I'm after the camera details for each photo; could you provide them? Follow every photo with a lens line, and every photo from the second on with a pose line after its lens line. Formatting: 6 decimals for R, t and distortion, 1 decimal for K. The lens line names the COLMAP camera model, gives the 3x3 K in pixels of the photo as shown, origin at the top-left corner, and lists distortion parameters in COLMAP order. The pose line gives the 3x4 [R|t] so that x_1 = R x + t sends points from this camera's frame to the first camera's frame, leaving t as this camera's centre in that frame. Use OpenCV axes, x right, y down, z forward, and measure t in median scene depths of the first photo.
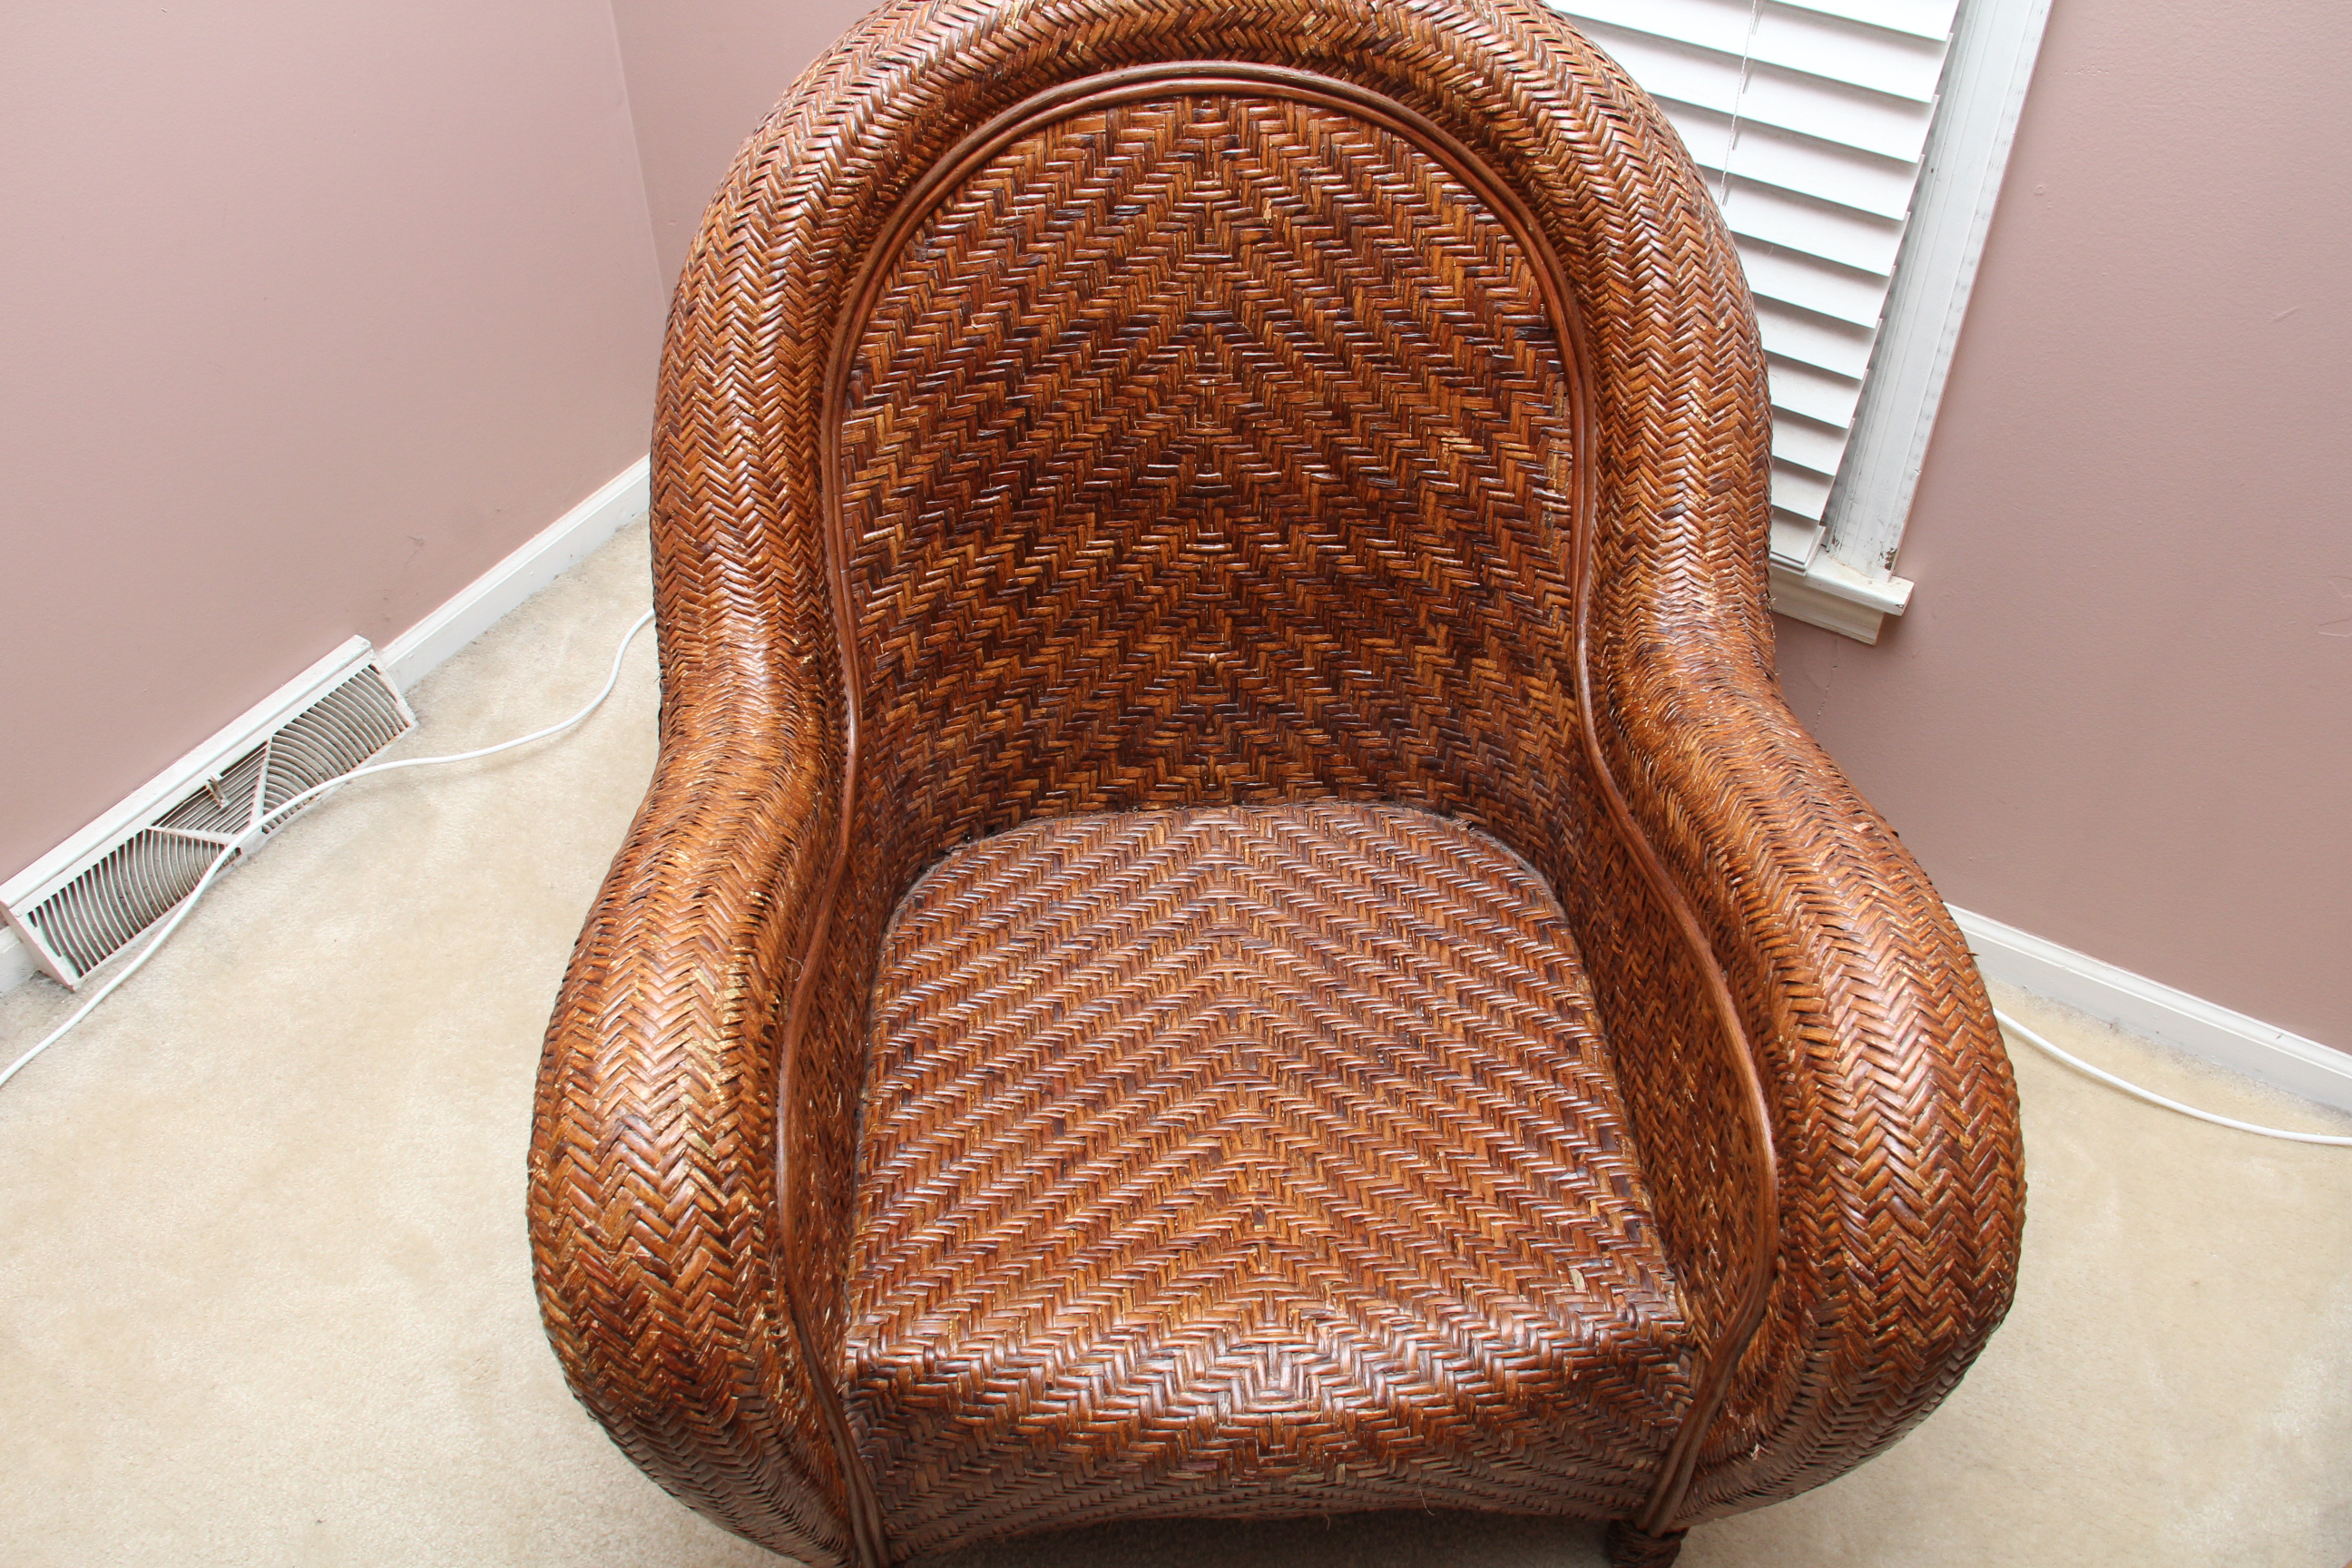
lens RADIAL K [[1955.2, 0, 1181.7], [0, 1955.2, 787.8], [0, 0, 1]] dist [-0.156263, 0.046998]
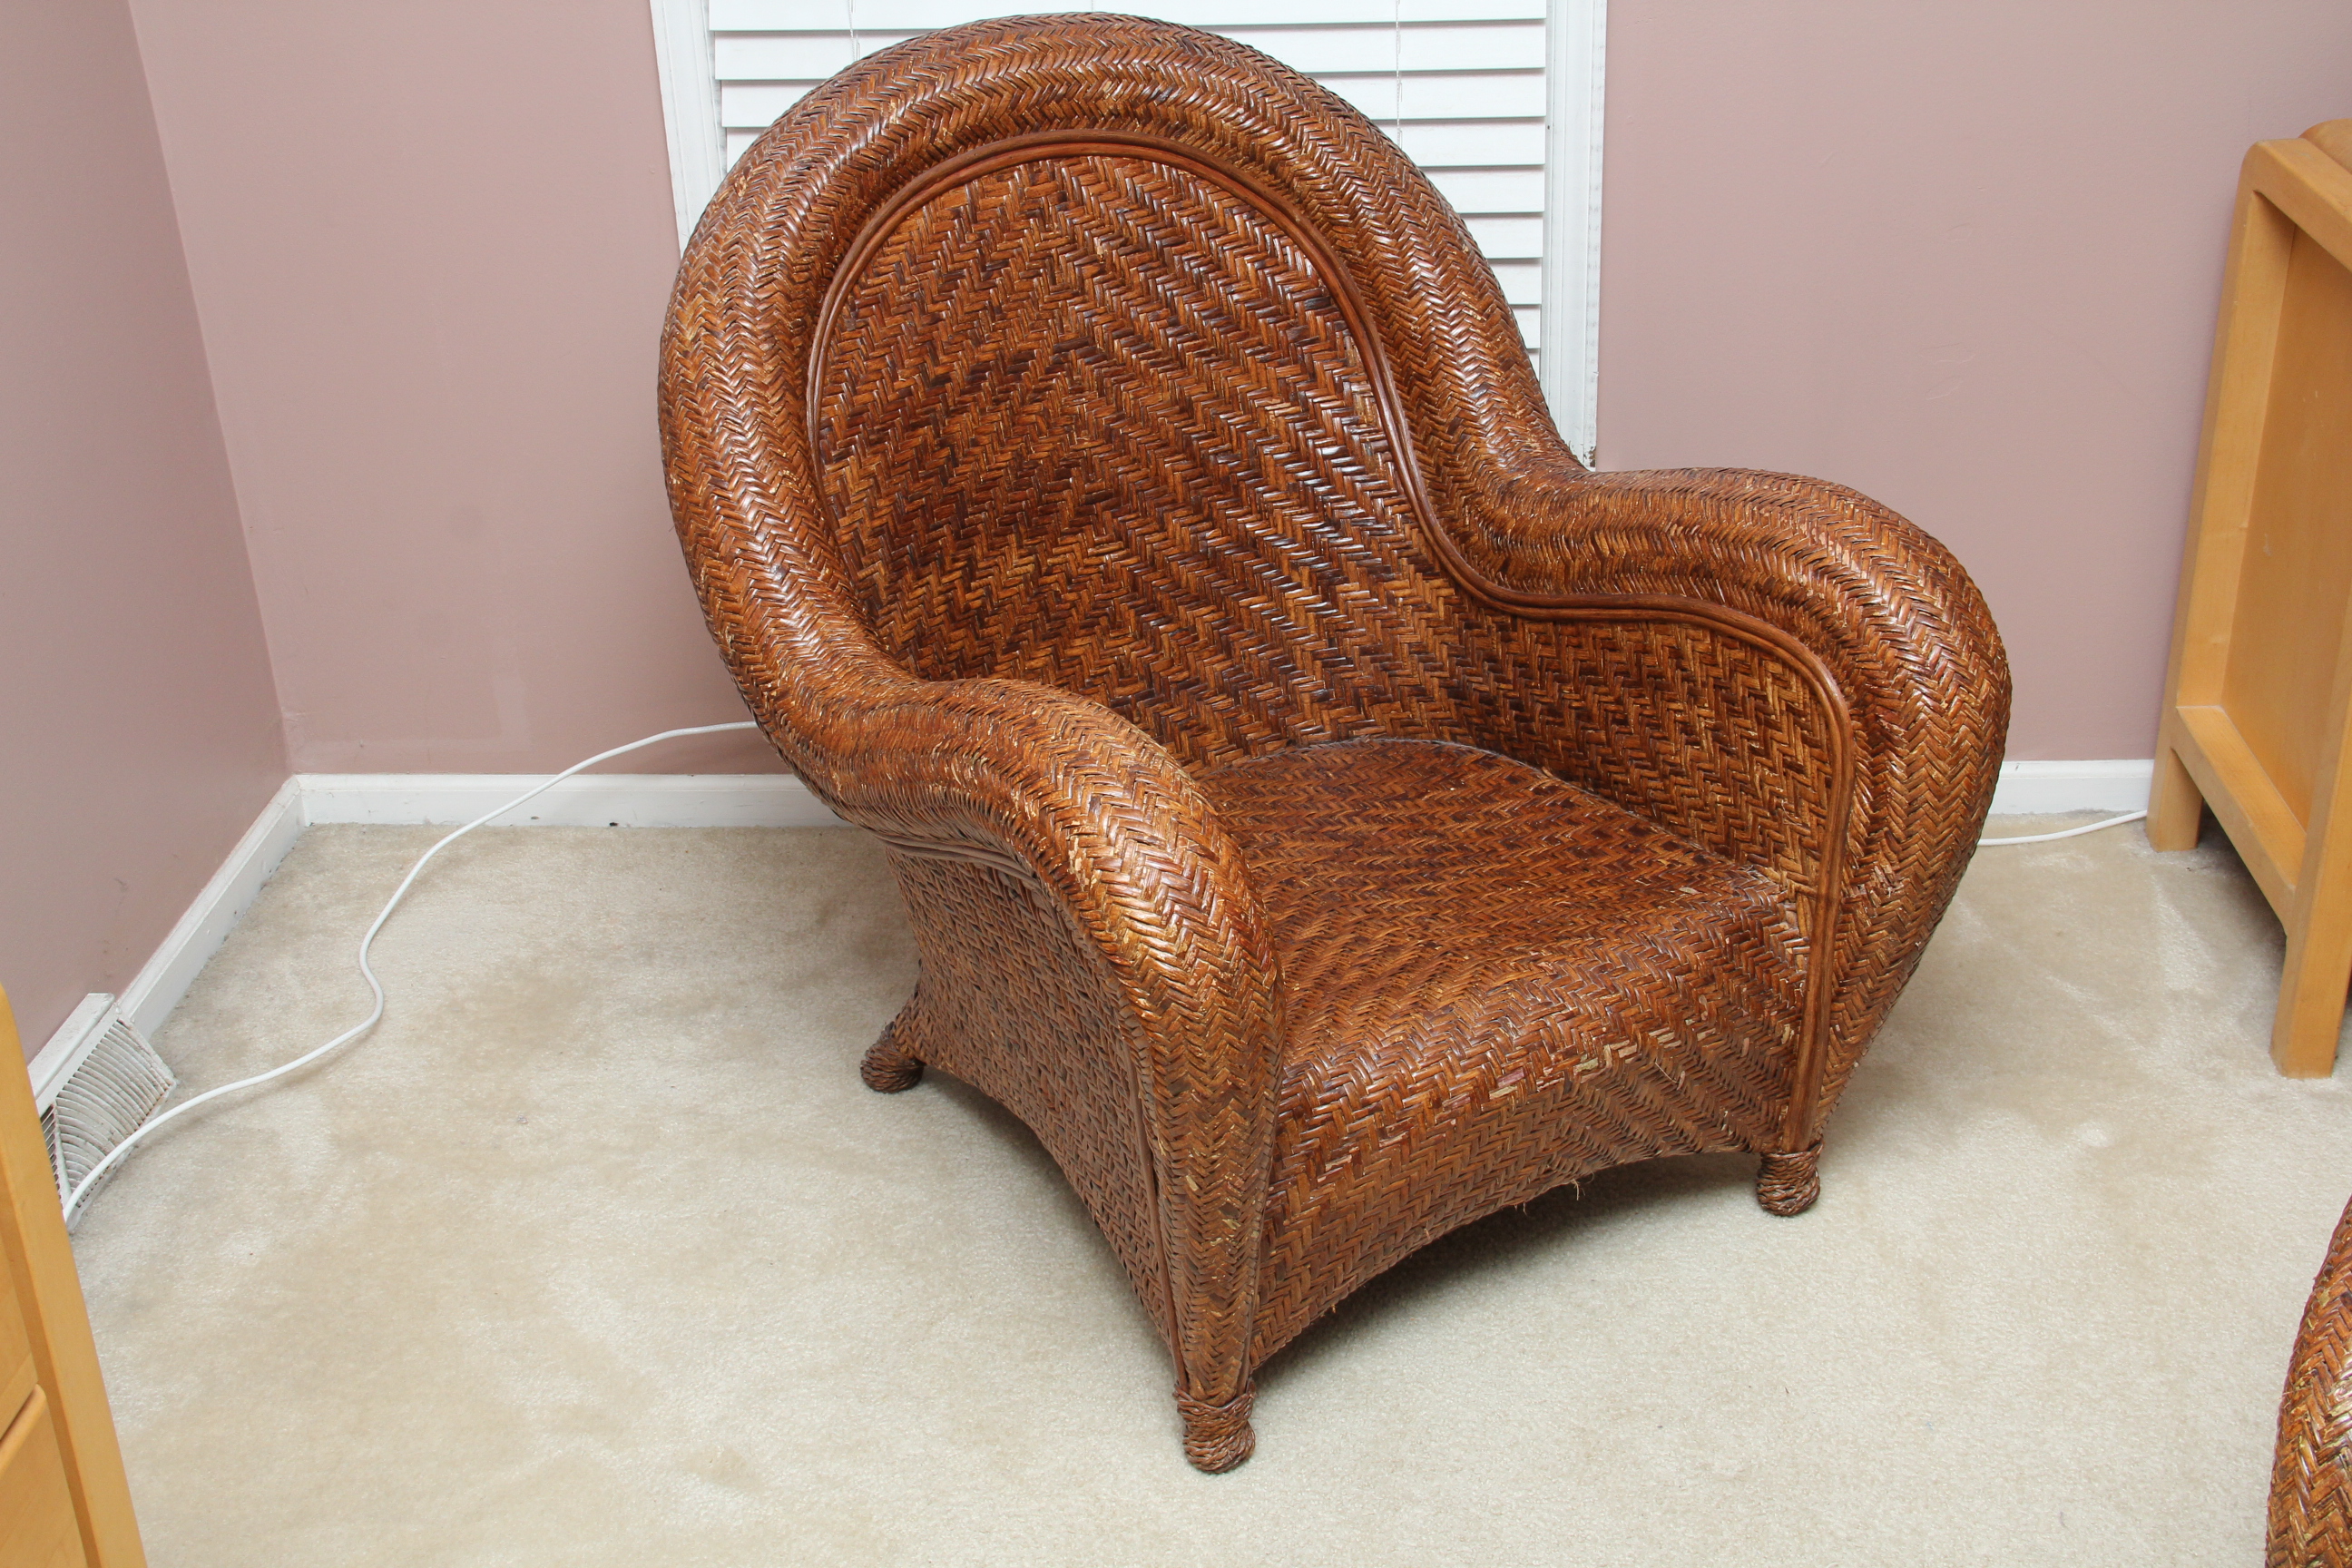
lens RADIAL K [[2822.3, 0, 1177.7], [0, 2822.3, 778.1], [0, 0, 1]] dist [0.010504, 0.000000]
pose [[0.883648, -0.238199, 0.403023, -0.680375], [0.347745, 0.910337, -0.224411, 0.405885], [-0.313433, 0.338450, 0.887250, -0.466317]]
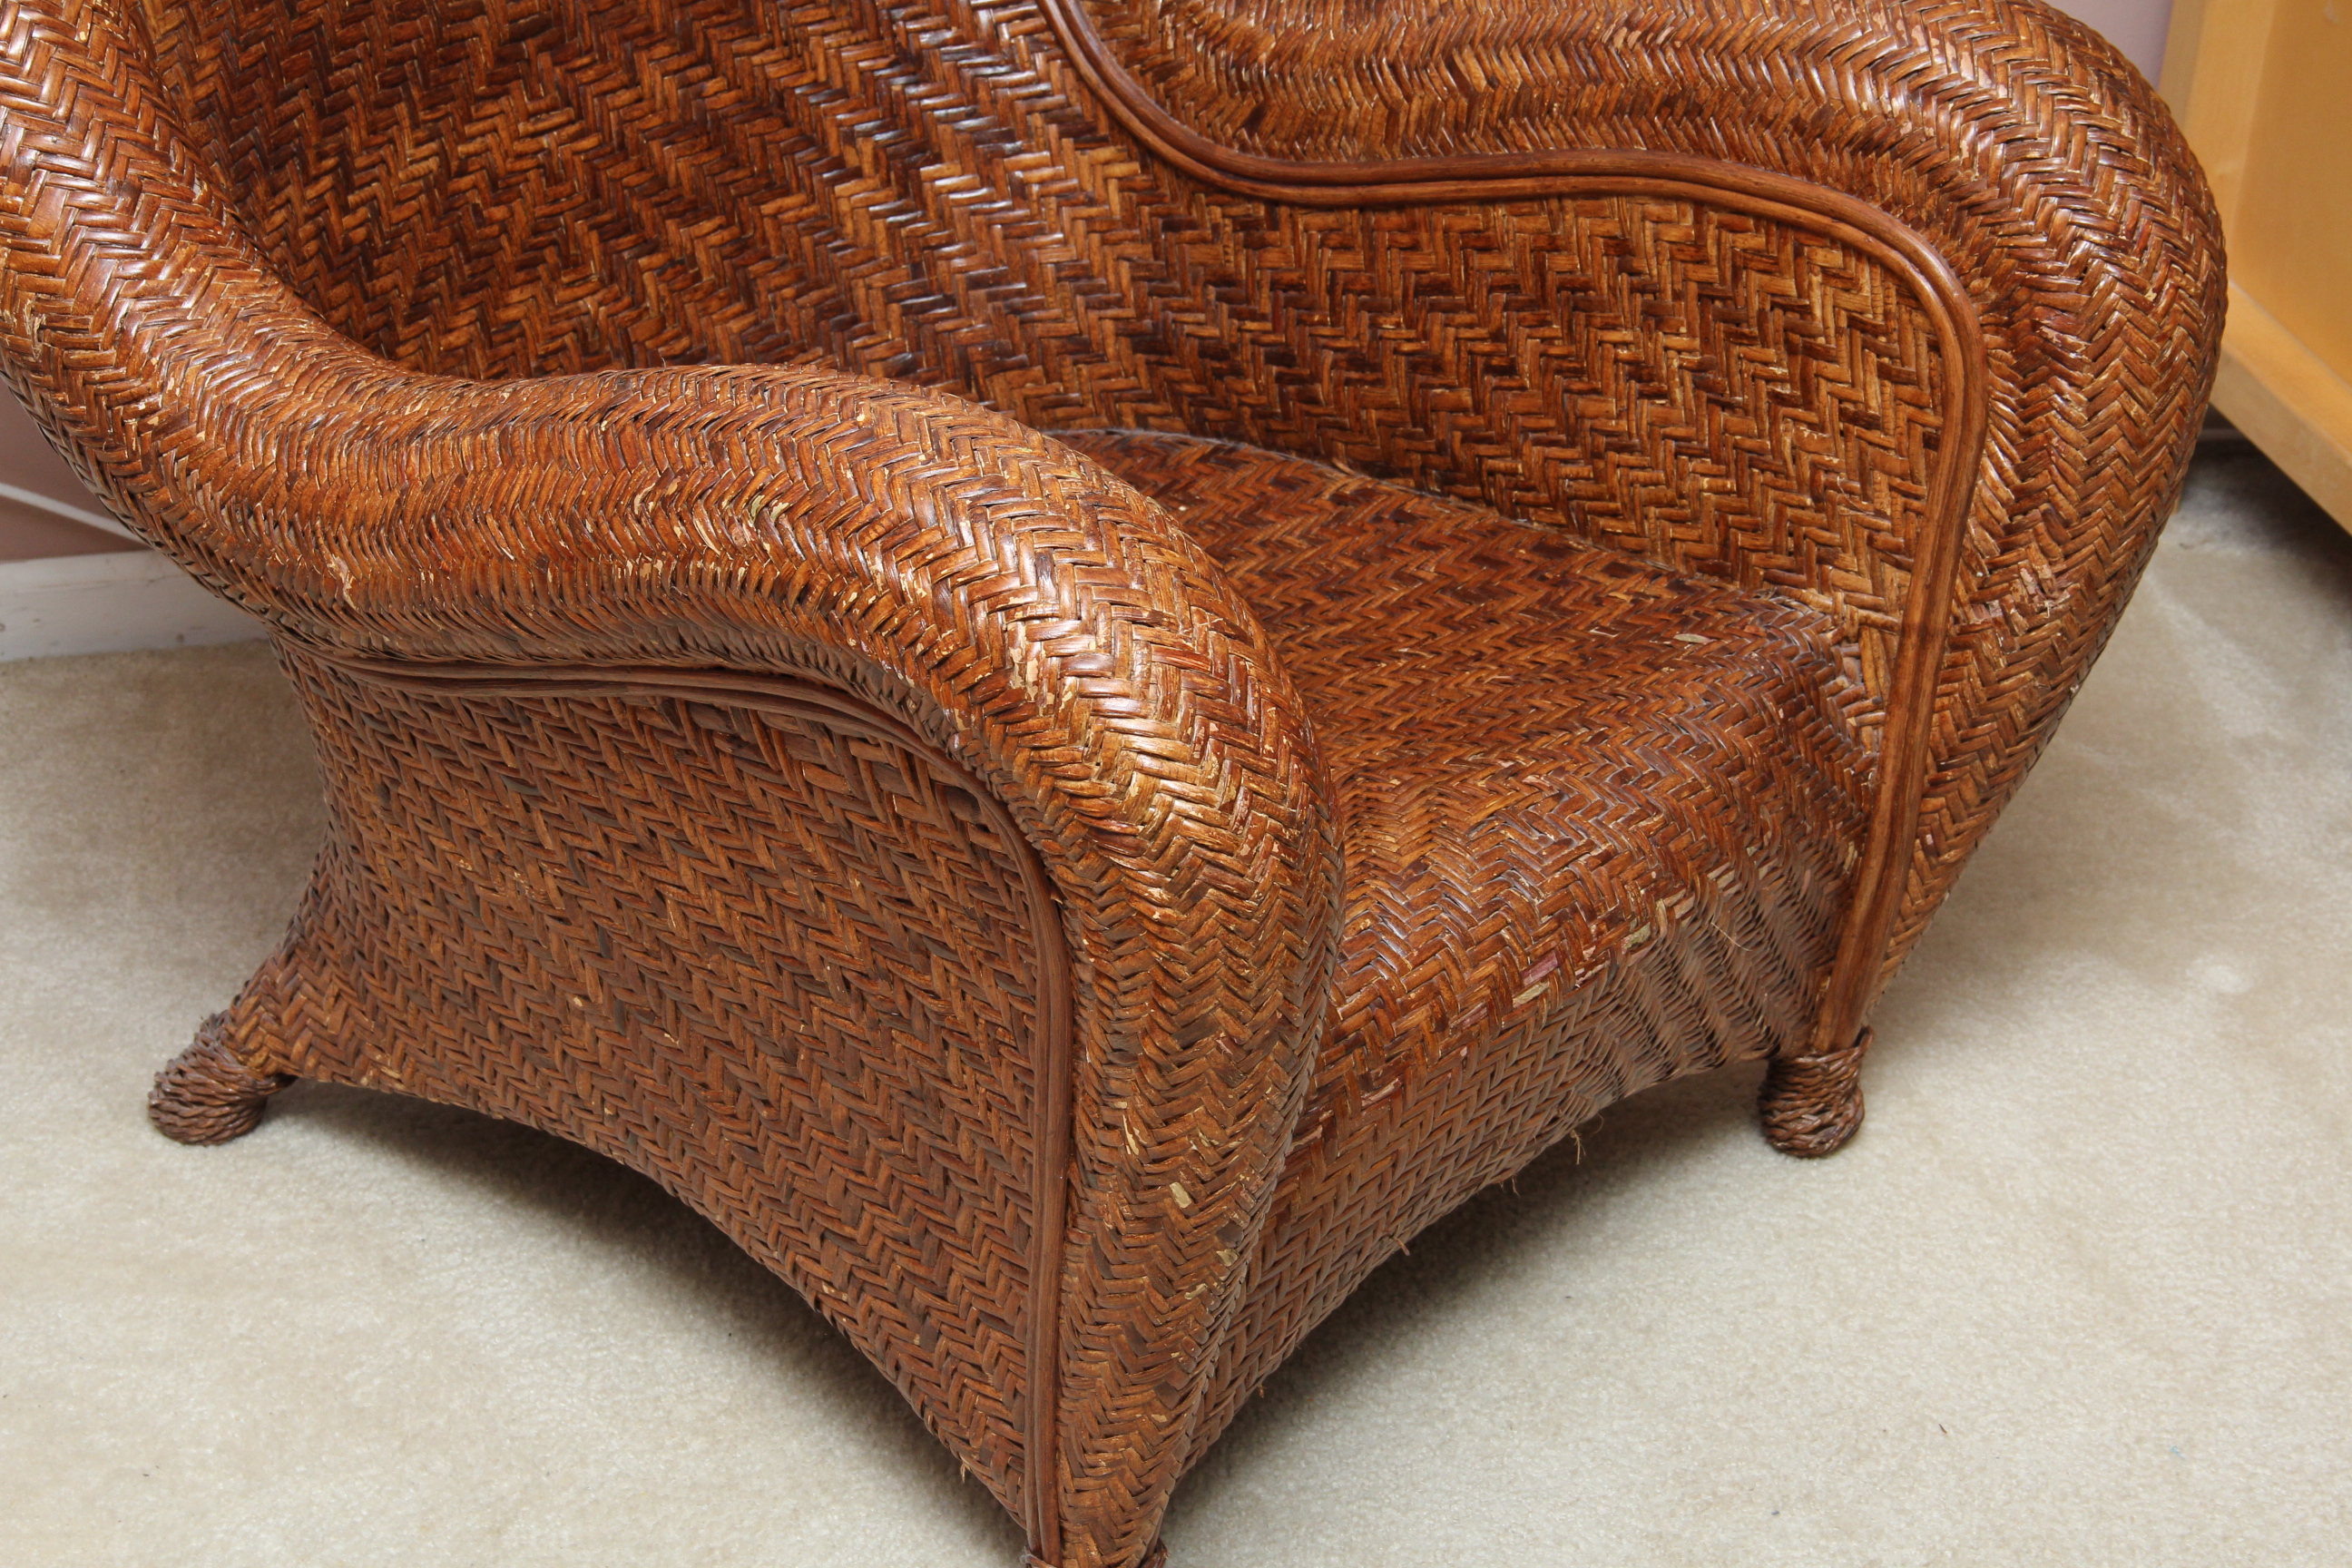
lens RADIAL K [[5145.2, 0, 1189.4], [0, 5145.2, 792.1], [0, 0, 1]] dist [0.382350, 0.000000]
pose [[0.678672, -0.338371, 0.651851, -1.072038], [0.473478, 0.880065, -0.036125, 0.240910], [-0.561447, 0.333154, 0.757486, -0.351128]]
